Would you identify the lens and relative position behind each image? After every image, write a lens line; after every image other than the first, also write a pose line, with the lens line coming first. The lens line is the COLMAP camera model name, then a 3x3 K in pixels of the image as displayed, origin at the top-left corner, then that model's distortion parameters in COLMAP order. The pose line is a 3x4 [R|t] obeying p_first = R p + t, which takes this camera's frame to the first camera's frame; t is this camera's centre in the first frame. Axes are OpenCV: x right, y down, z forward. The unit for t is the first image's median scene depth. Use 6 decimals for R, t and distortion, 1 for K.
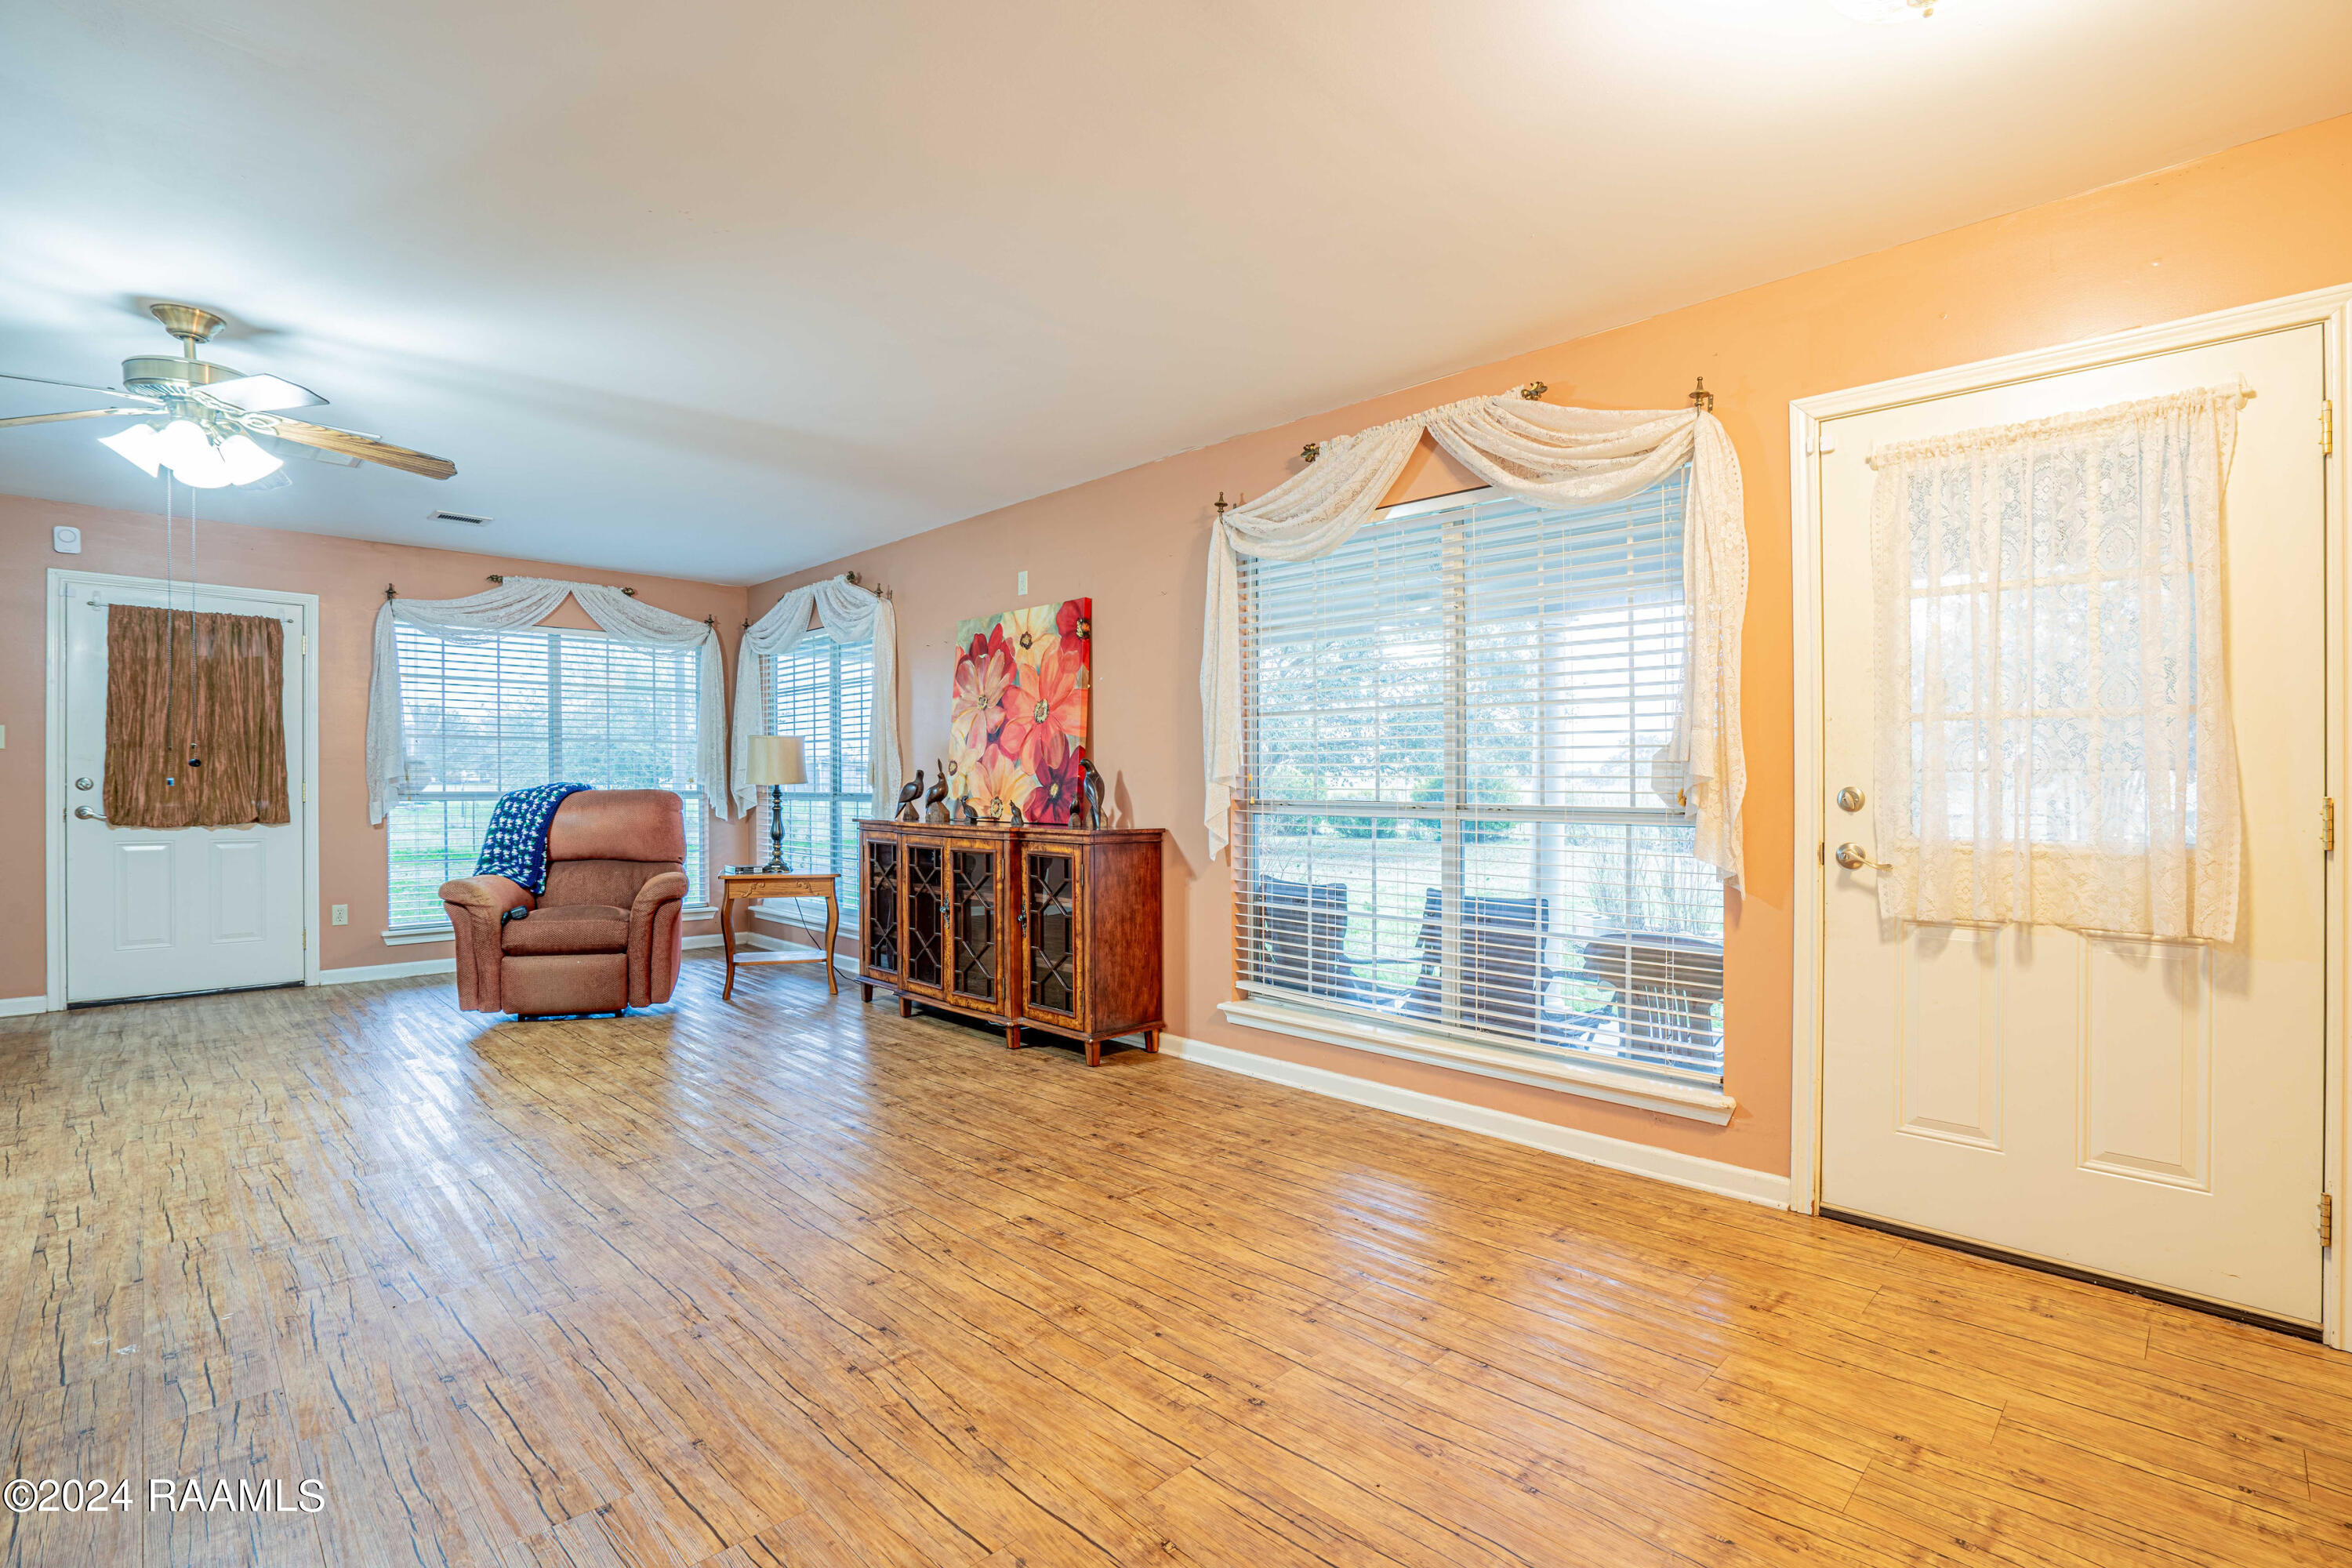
lens RADIAL K [[1072.5, 0, 1160.0], [0, 1072.5, 783.3], [0, 0, 1]] dist [-0.038026, 0.012033]
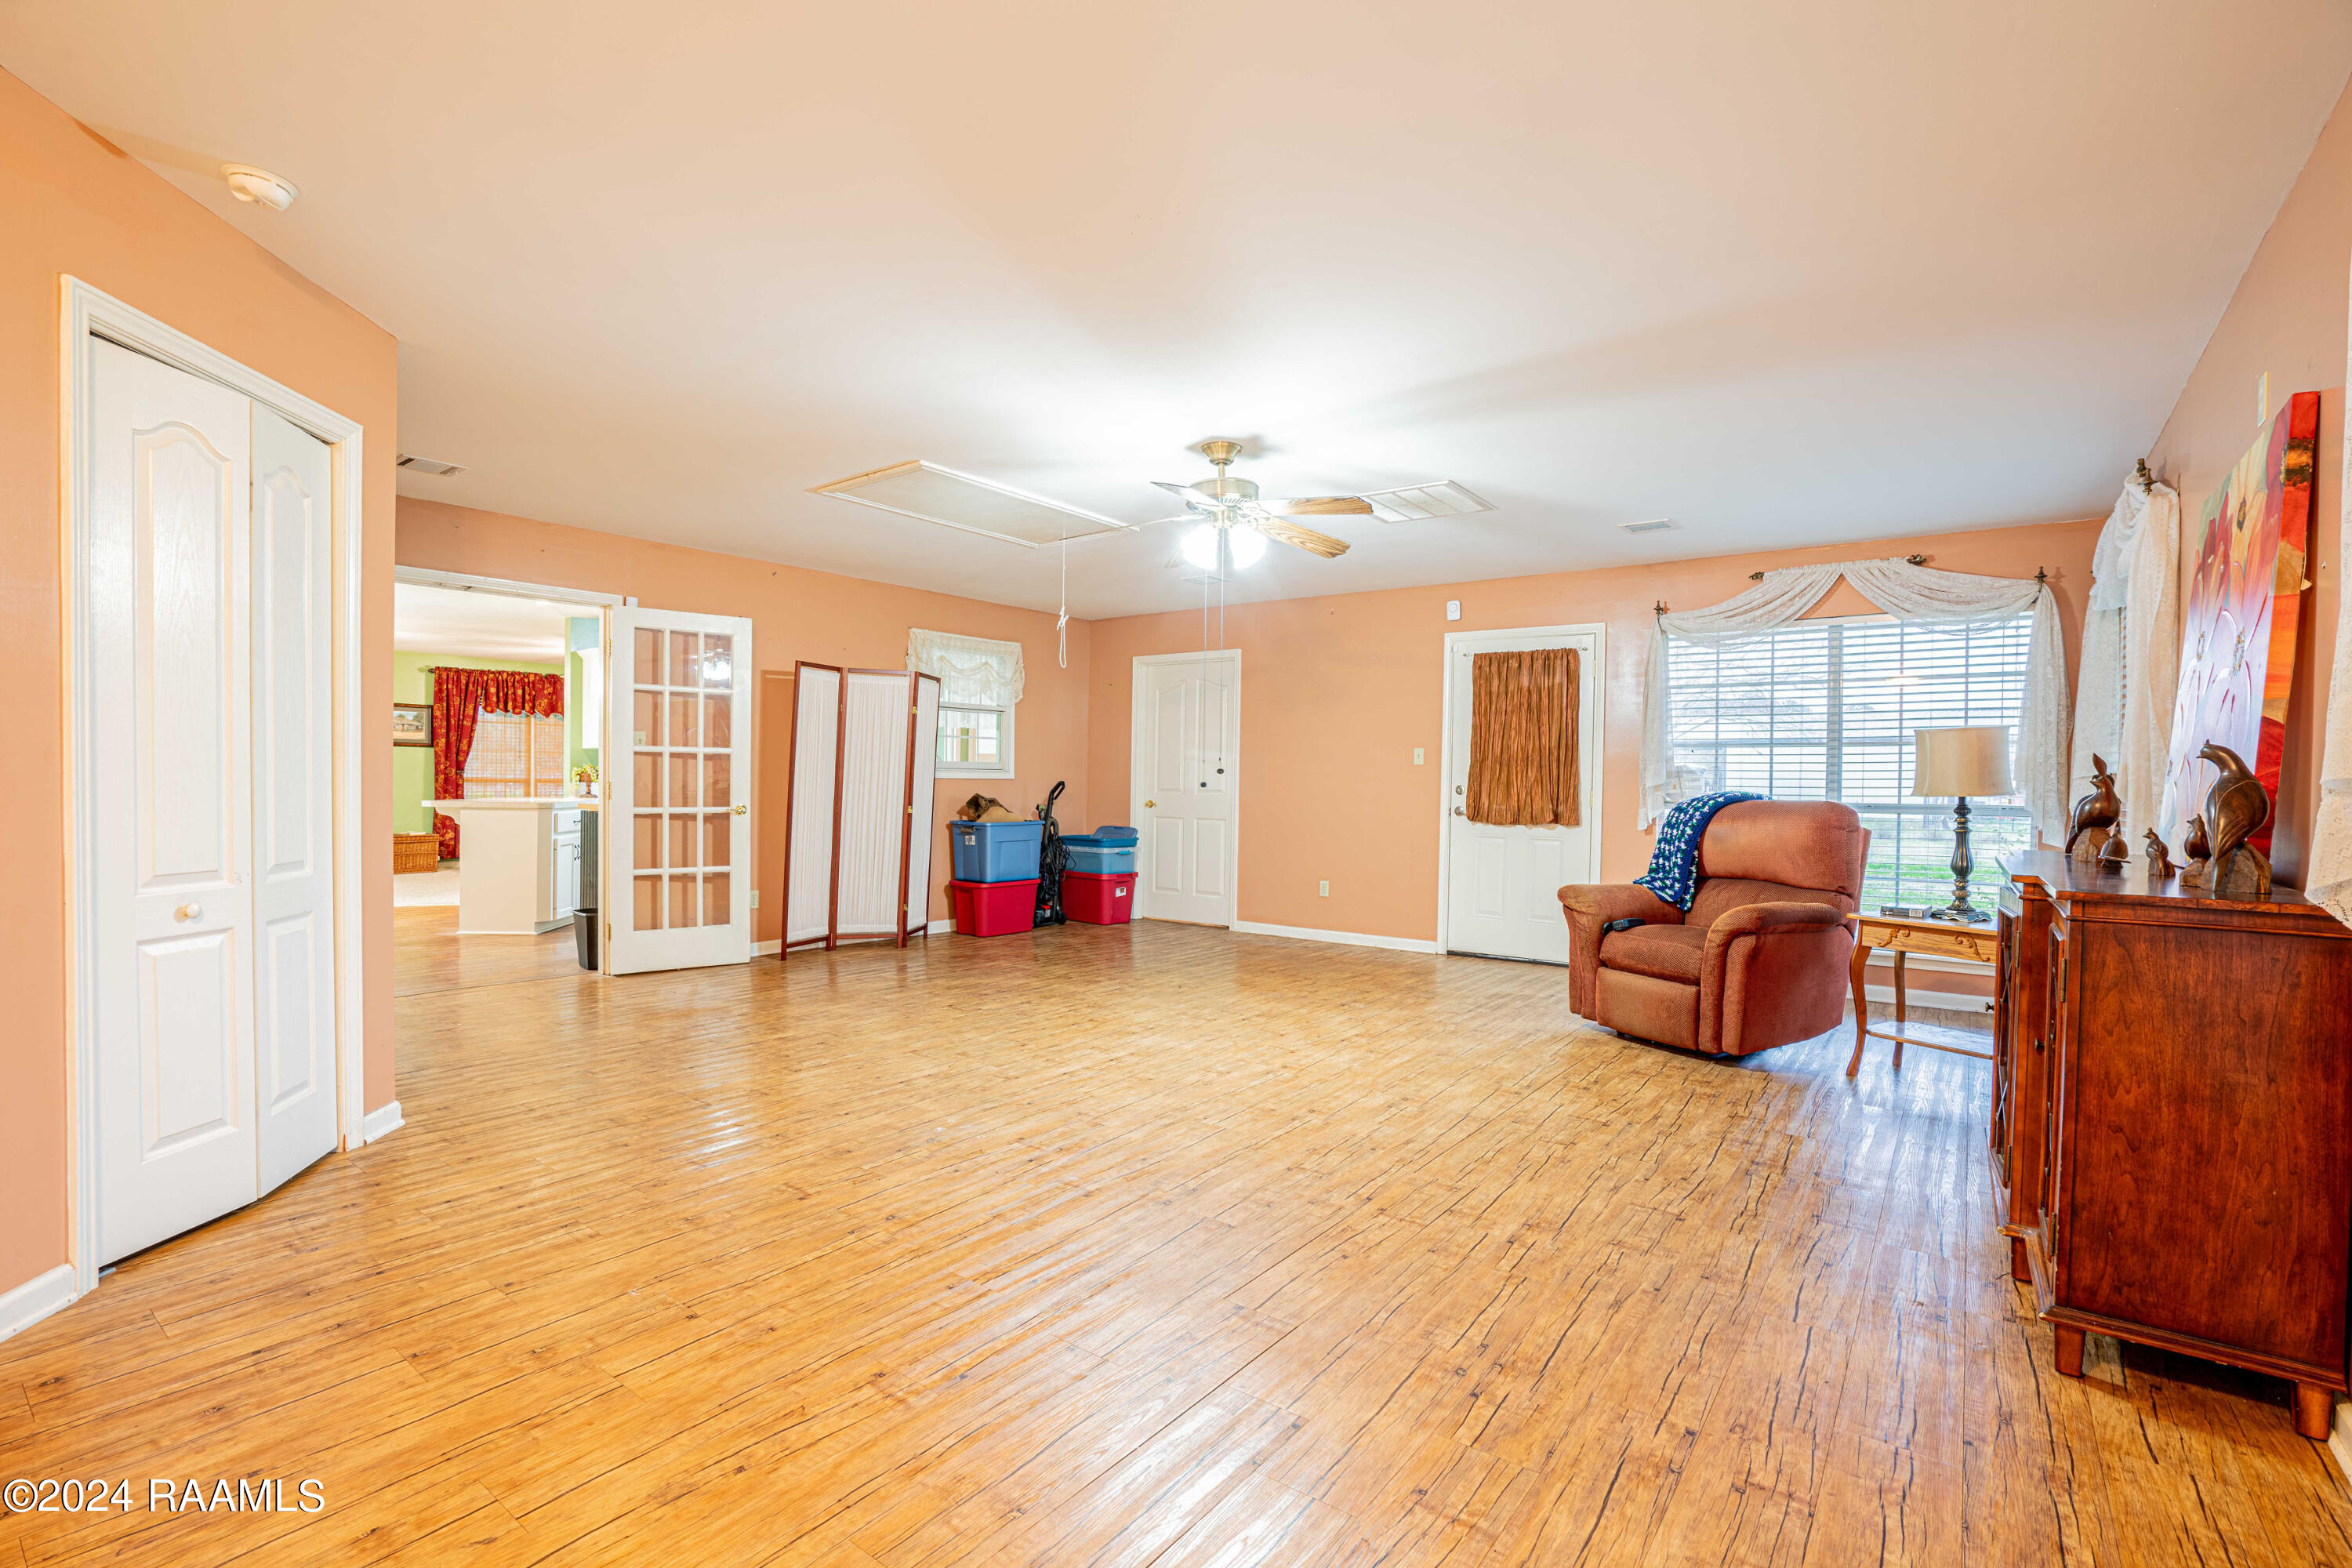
lens RADIAL K [[1072.5, 0, 1176.8], [0, 1072.5, 787.6], [0, 0, 1]] dist [-0.038026, 0.012033]
pose [[0.168056, 0.003052, -0.985773, 0.269674], [-0.013382, 0.999910, 0.000814, 0.001789], [0.985687, 0.013055, 0.168082, 0.412272]]
